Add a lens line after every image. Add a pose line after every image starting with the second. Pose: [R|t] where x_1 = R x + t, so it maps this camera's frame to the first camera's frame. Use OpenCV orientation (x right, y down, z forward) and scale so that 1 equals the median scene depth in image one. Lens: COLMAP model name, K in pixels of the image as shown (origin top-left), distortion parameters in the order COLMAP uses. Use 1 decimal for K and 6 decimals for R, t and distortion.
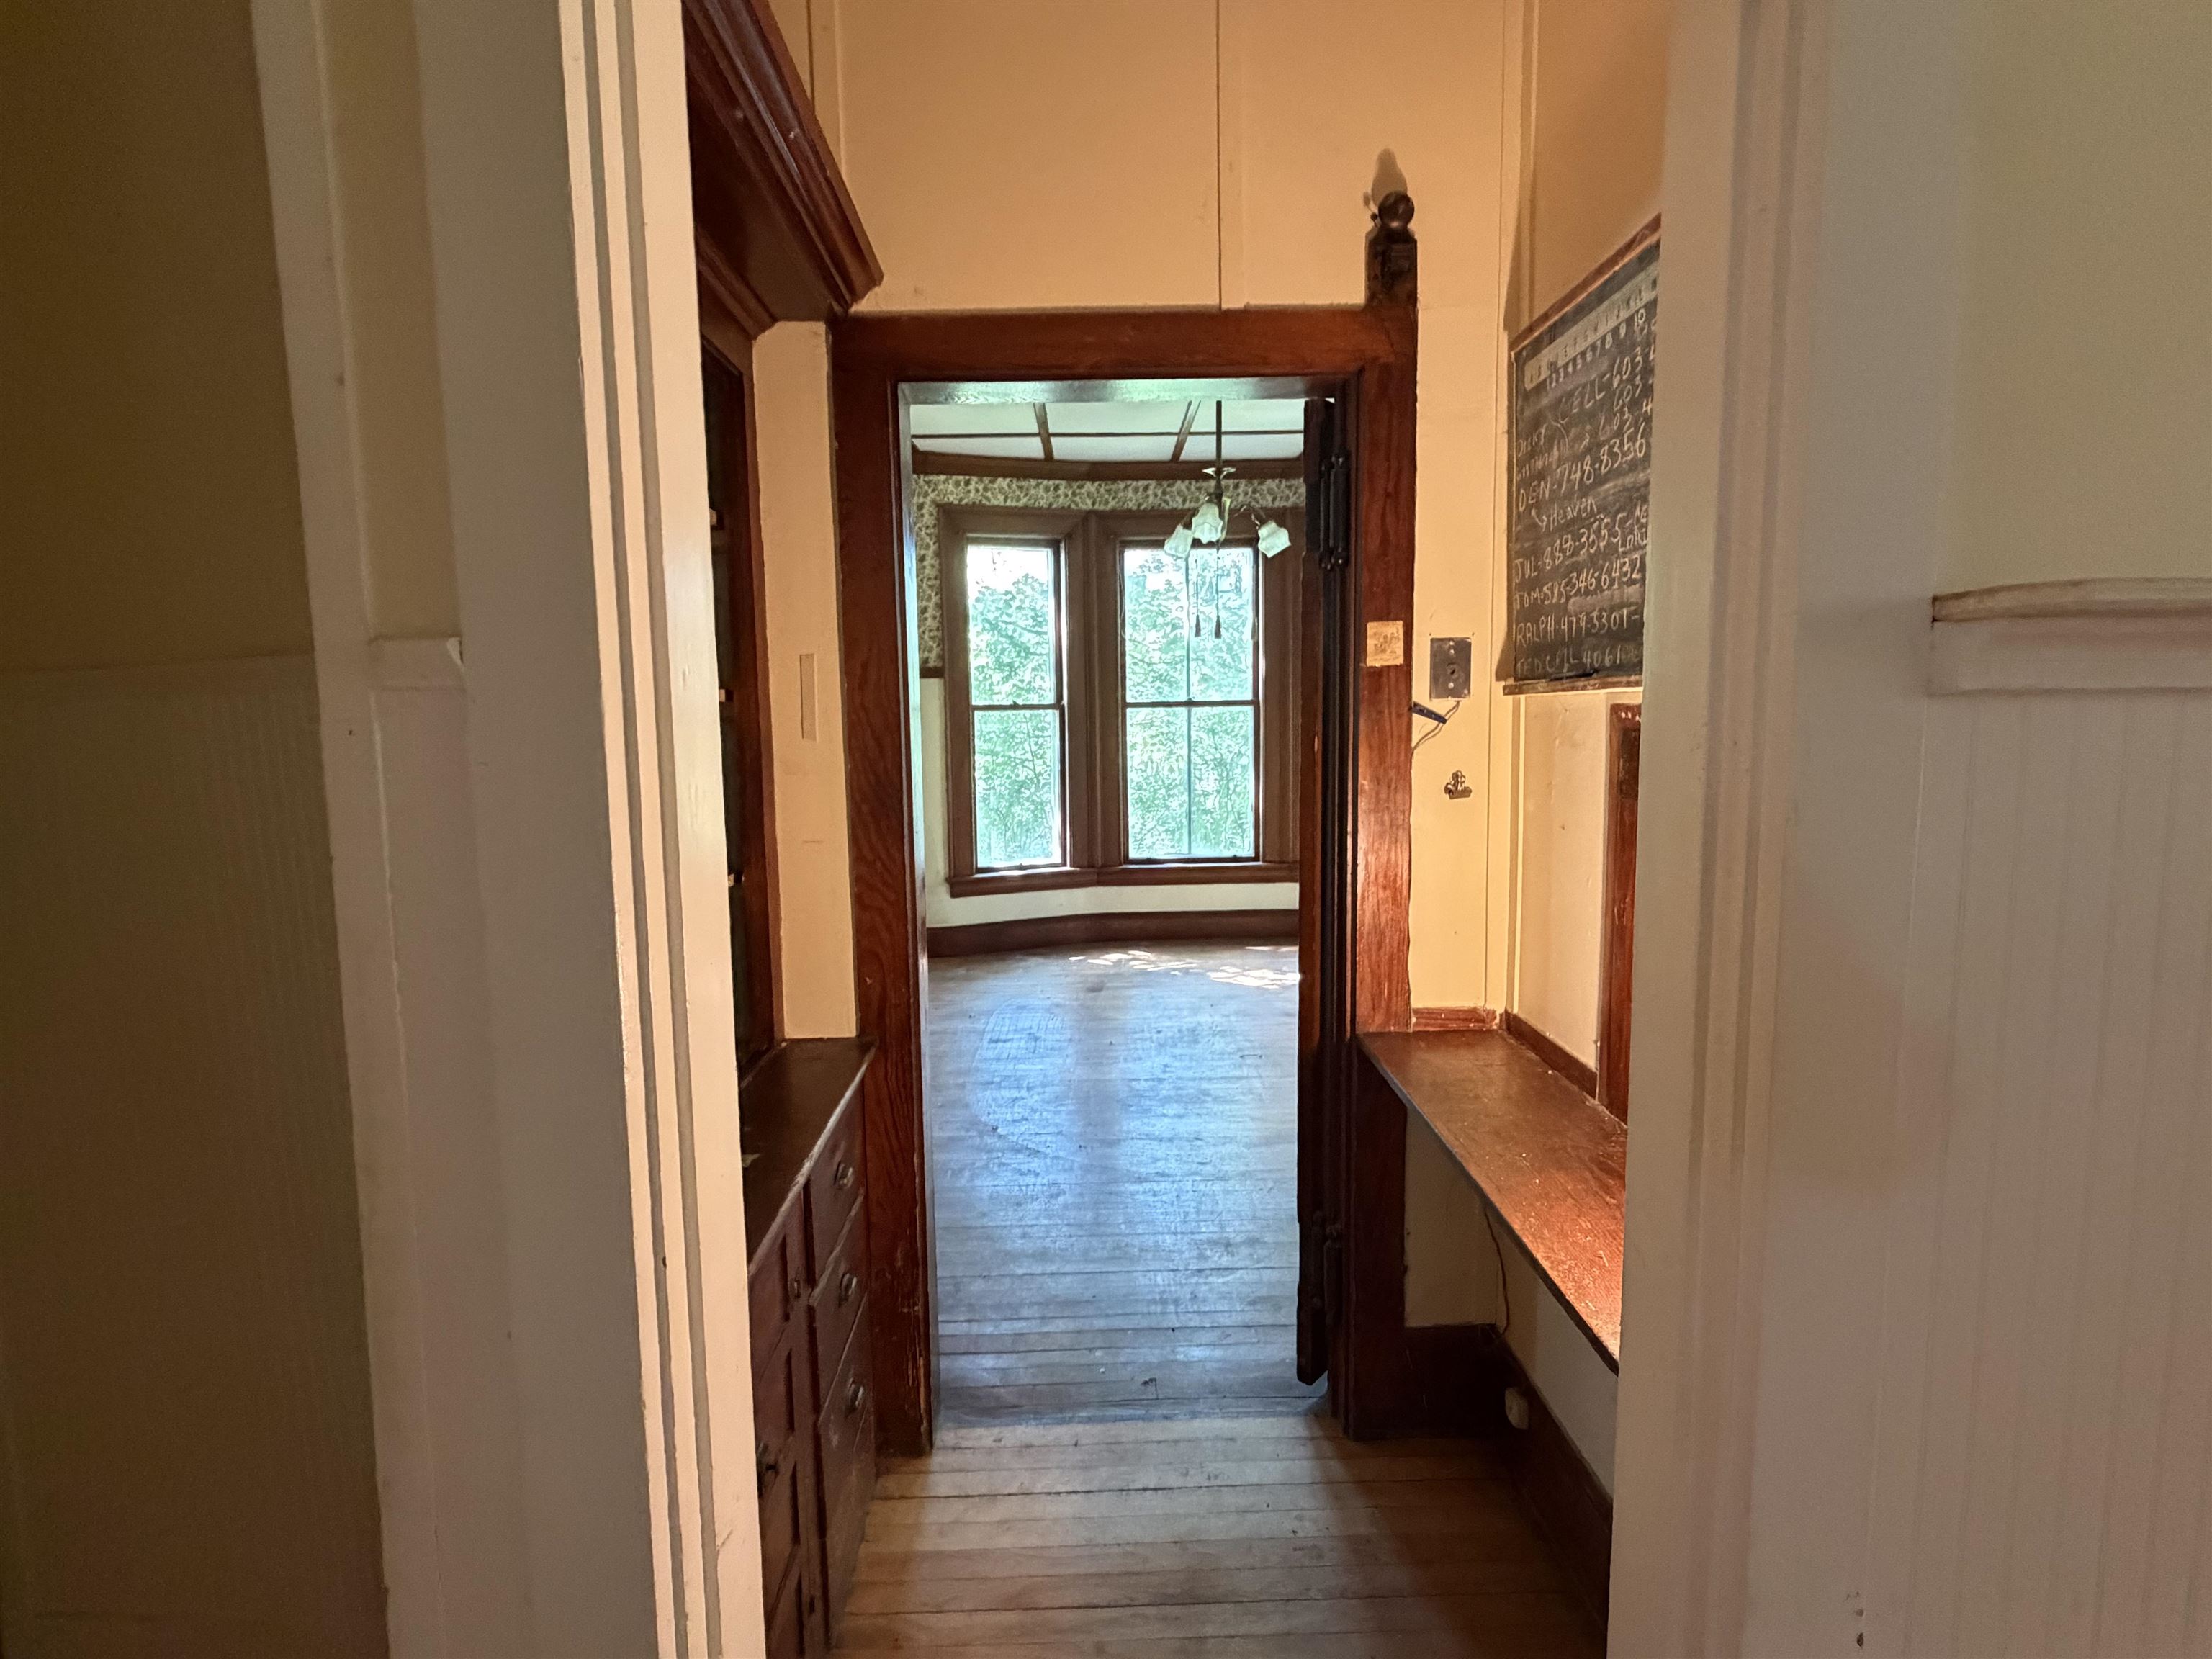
lens RADIAL K [[1104.3, 0, 1106.0], [0, 1104.3, 829.5], [0, 0, 1]] dist [0.002230, 0.000587]
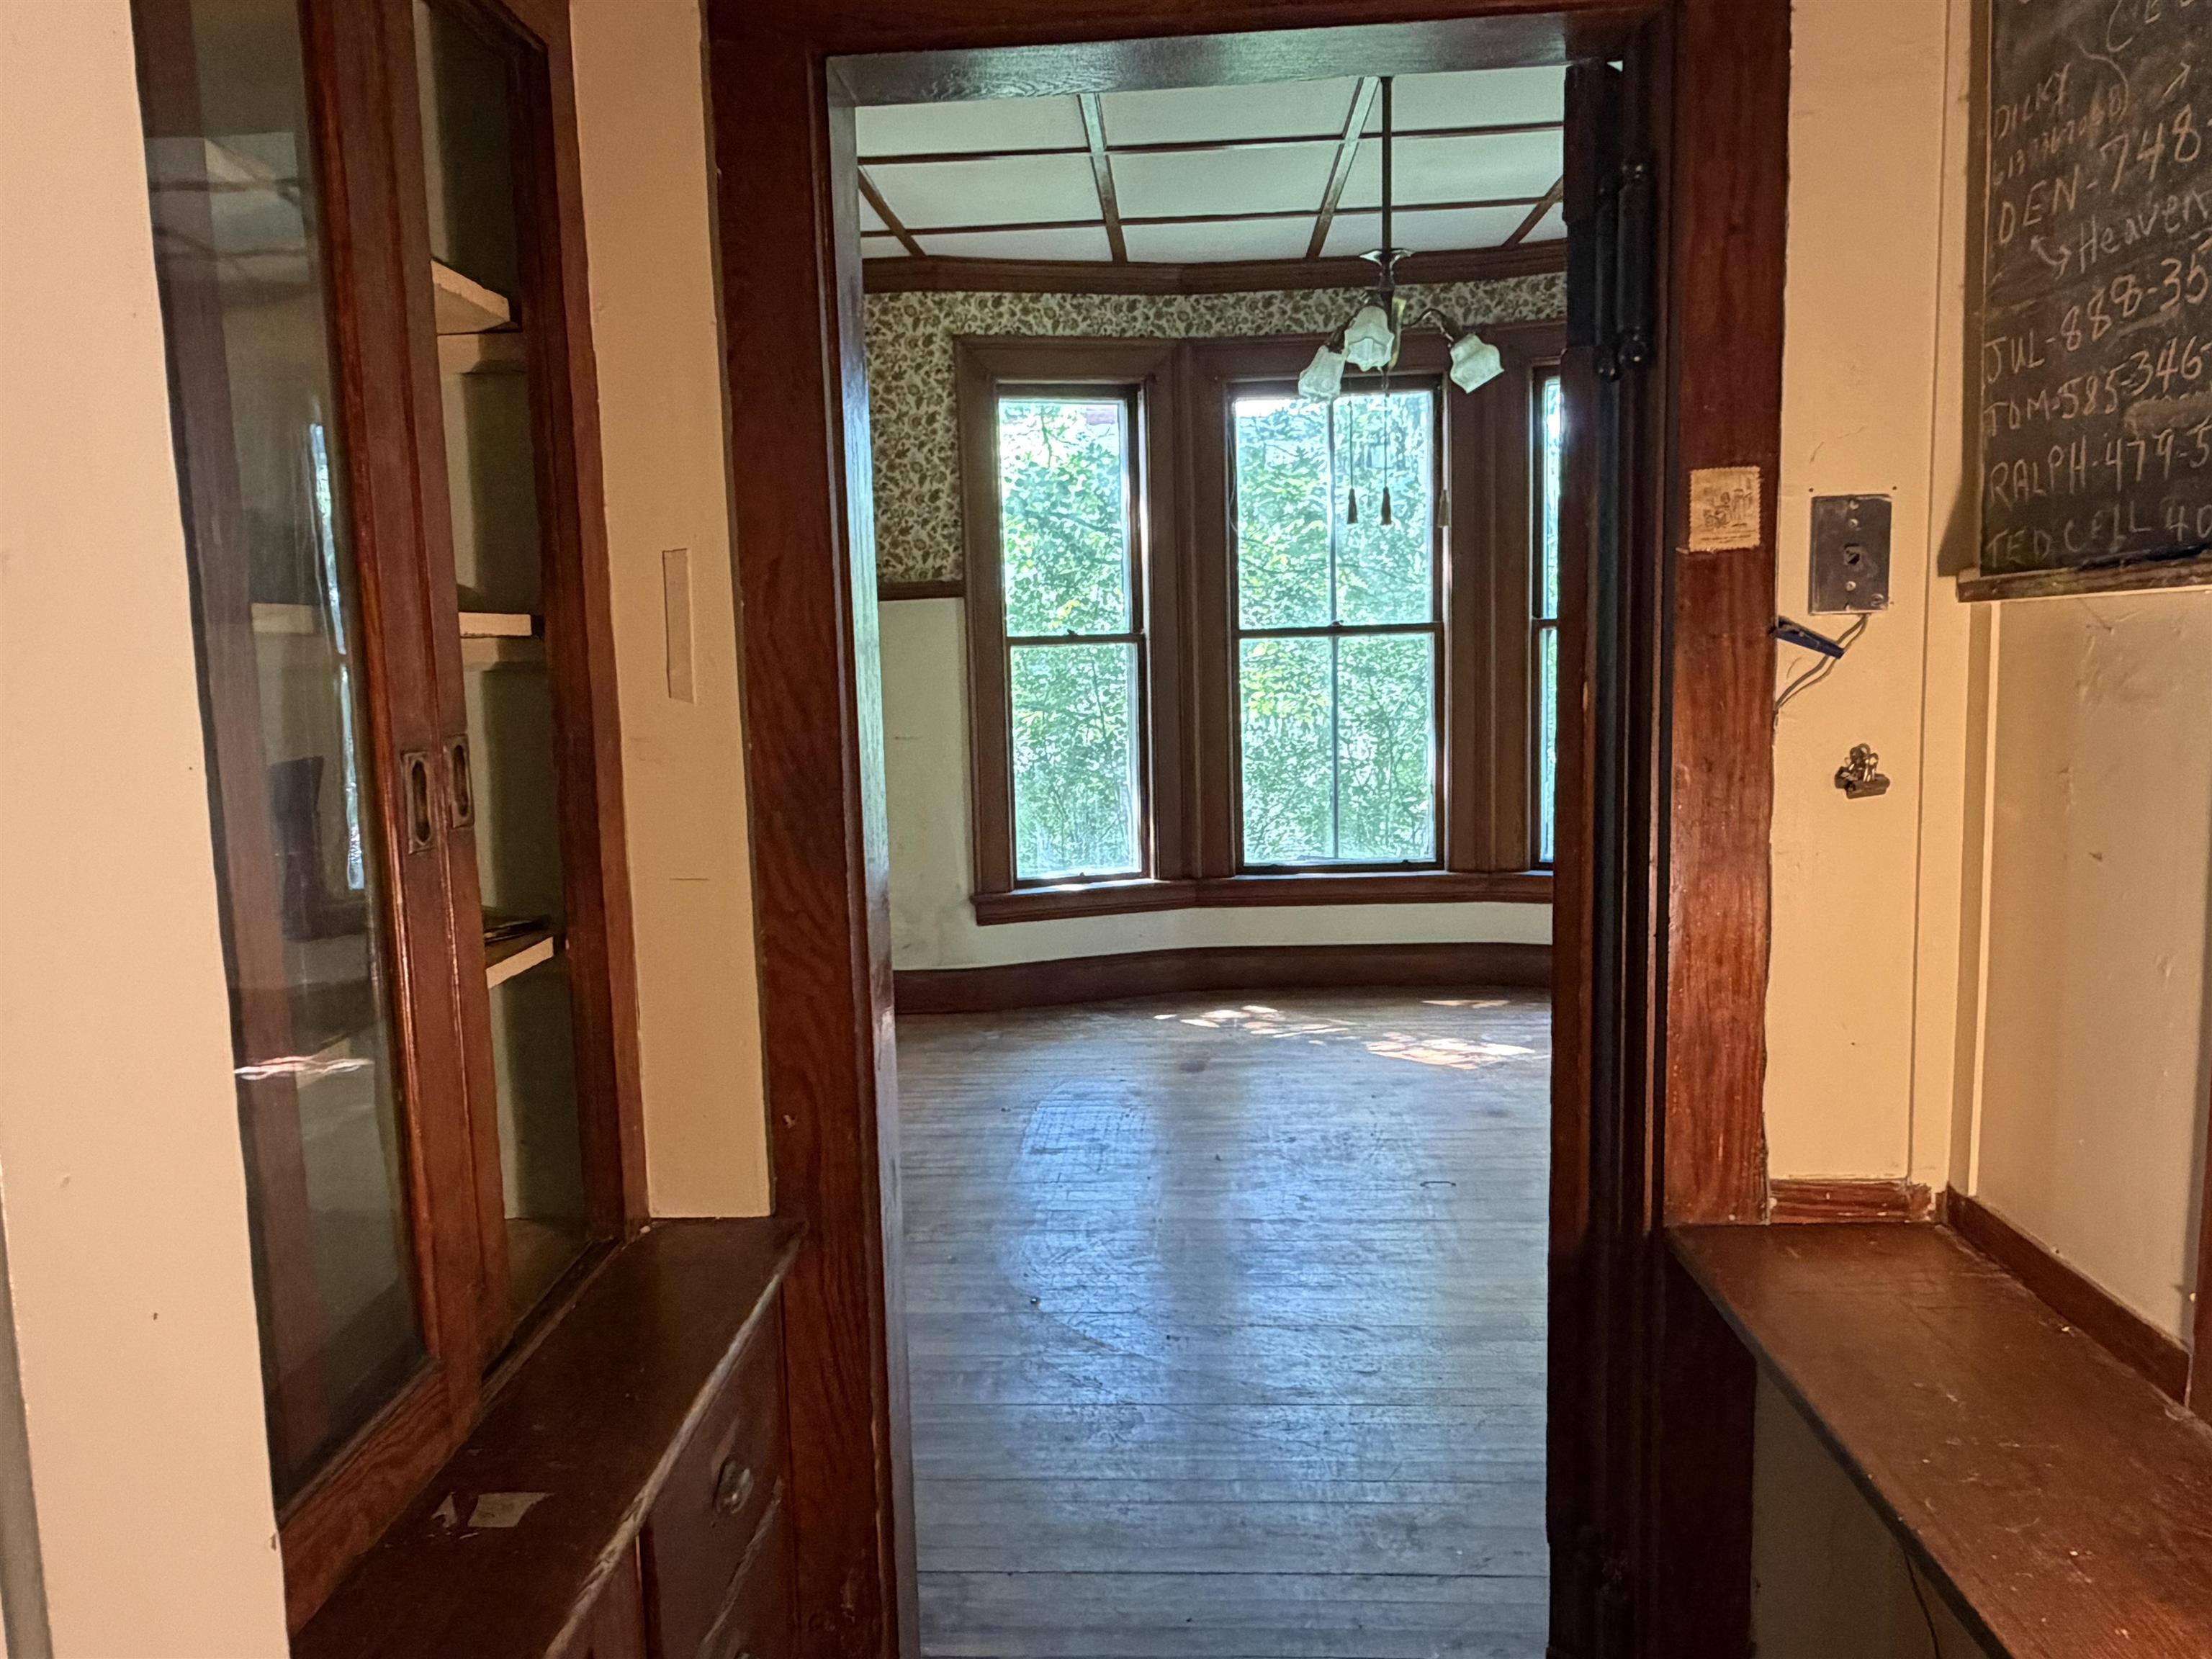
lens RADIAL K [[1519.9, 0, 1092.5], [0, 1519.9, 834.1], [0, 0, 1]] dist [0.000212, -0.000358]
pose [[0.996959, -0.003914, -0.077833, 0.001896], [0.005247, 0.999843, 0.016920, -0.012763], [0.077754, -0.017277, 0.996823, 0.123756]]
